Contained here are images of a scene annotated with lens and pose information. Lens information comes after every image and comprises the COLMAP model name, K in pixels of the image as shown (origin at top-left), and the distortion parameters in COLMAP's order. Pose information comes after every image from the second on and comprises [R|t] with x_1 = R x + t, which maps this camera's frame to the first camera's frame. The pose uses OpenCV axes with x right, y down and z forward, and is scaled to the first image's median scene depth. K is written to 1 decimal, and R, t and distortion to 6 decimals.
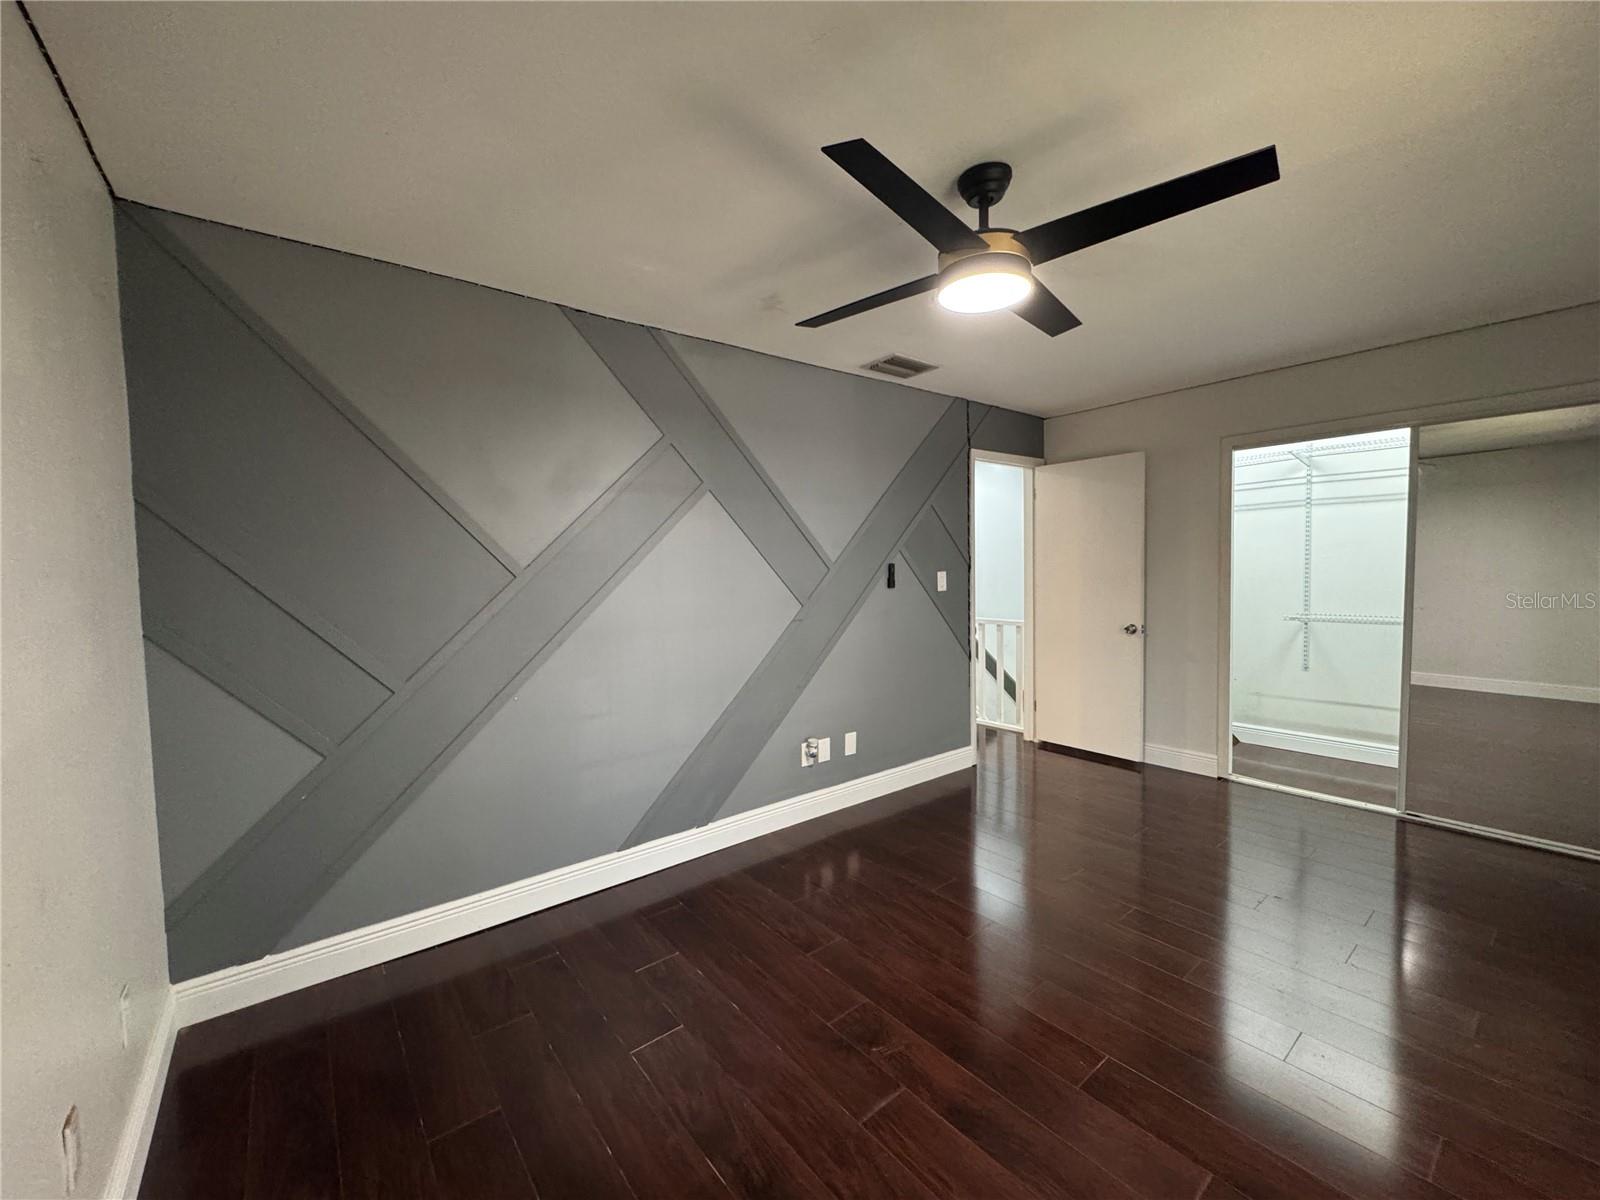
lens RADIAL K [[637.4, 0, 800.0], [0, 637.4, 600.0], [0, 0, 1]] dist [-0.005086, 0.000774]
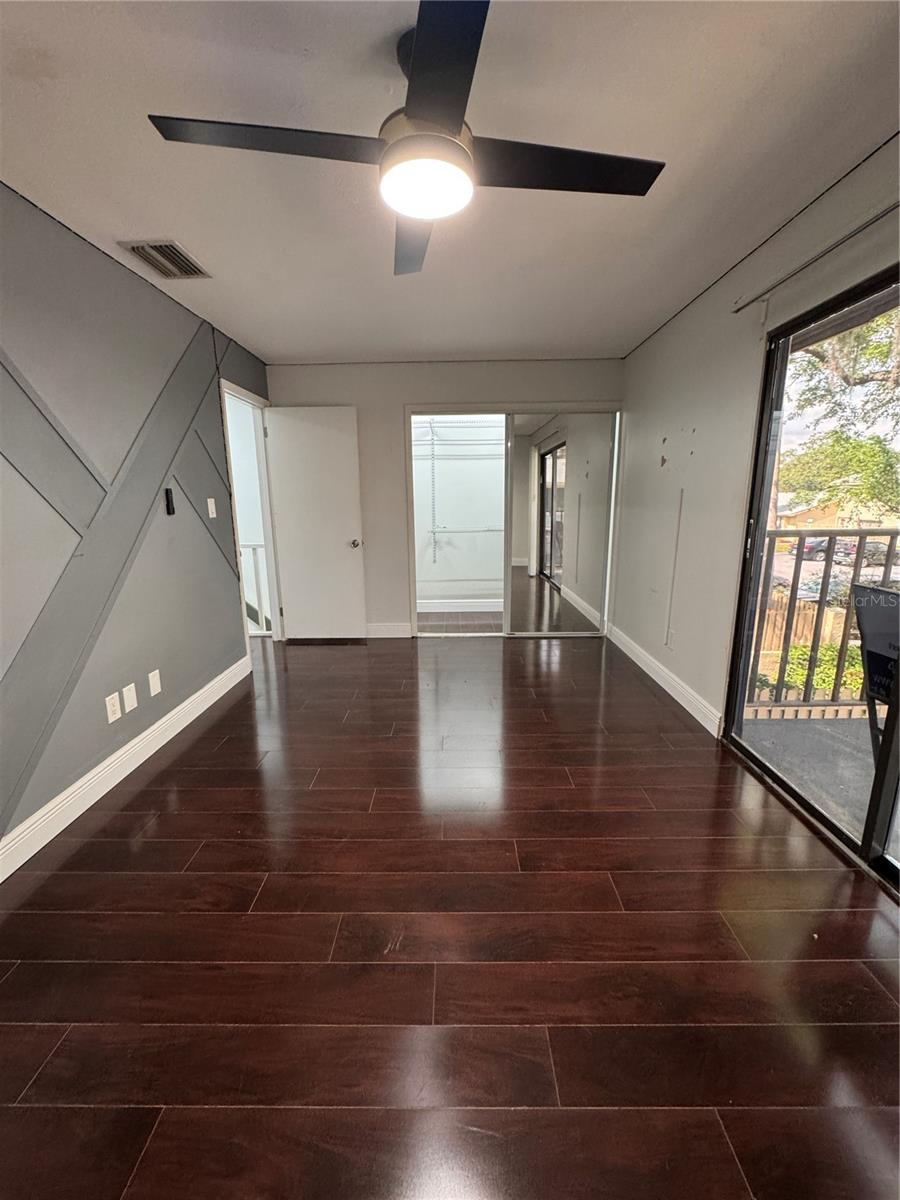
lens RADIAL K [[478.1, 0, 452.1], [0, 478.1, 600.6], [0, 0, 1]] dist [-0.005086, 0.000774]
pose [[0.635528, -0.151230, 0.757122, -0.141369], [0.035198, 0.985284, 0.167260, 0.002459], [-0.771275, -0.079649, 0.631499, 0.202388]]
